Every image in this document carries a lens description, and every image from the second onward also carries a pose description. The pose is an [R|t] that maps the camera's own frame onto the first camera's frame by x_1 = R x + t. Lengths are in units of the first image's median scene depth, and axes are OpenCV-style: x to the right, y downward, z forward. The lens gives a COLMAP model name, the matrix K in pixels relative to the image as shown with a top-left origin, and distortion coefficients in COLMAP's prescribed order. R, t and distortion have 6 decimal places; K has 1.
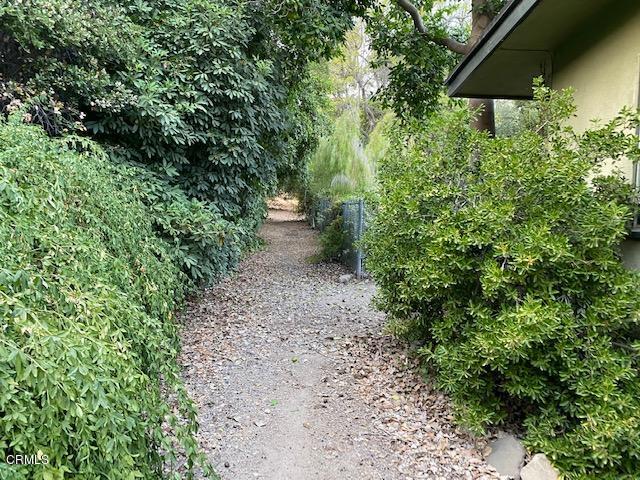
lens RADIAL K [[485.0, 0, 320.5], [0, 485.0, 239.7], [0, 0, 1]] dist [0.001320, 0.000244]
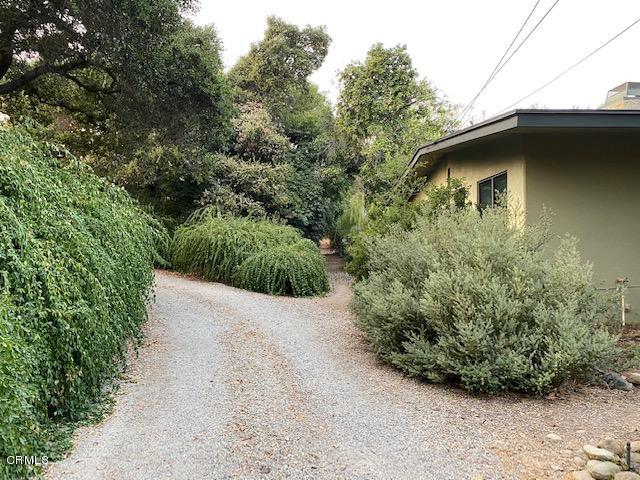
lens RADIAL K [[485.0, 0, 320.2], [0, 485.0, 240.4], [0, 0, 1]] dist [0.001320, 0.000244]
pose [[0.998400, -0.020394, -0.052749, 0.004187], [0.016122, 0.996650, -0.080177, 0.192518], [0.054207, 0.079198, 0.995384, -2.405859]]
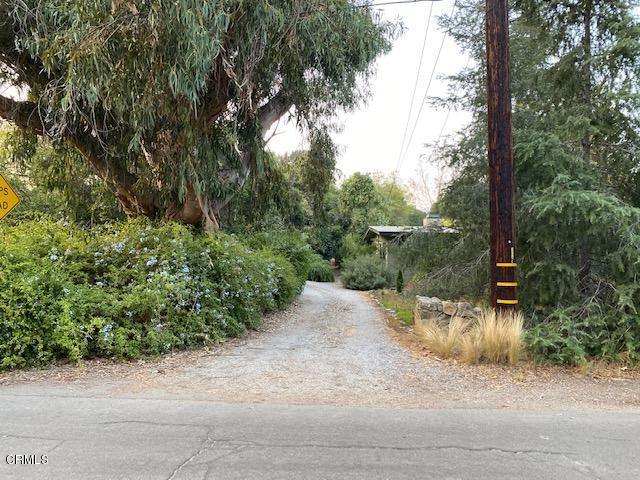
lens RADIAL K [[485.0, 0, 319.8], [0, 485.0, 240.3], [0, 0, 1]] dist [0.001320, 0.000244]
pose [[0.997821, -0.012551, -0.064771, 0.145146], [0.004869, 0.993070, -0.117422, 0.490939], [0.065796, 0.116851, 0.990968, -6.499741]]
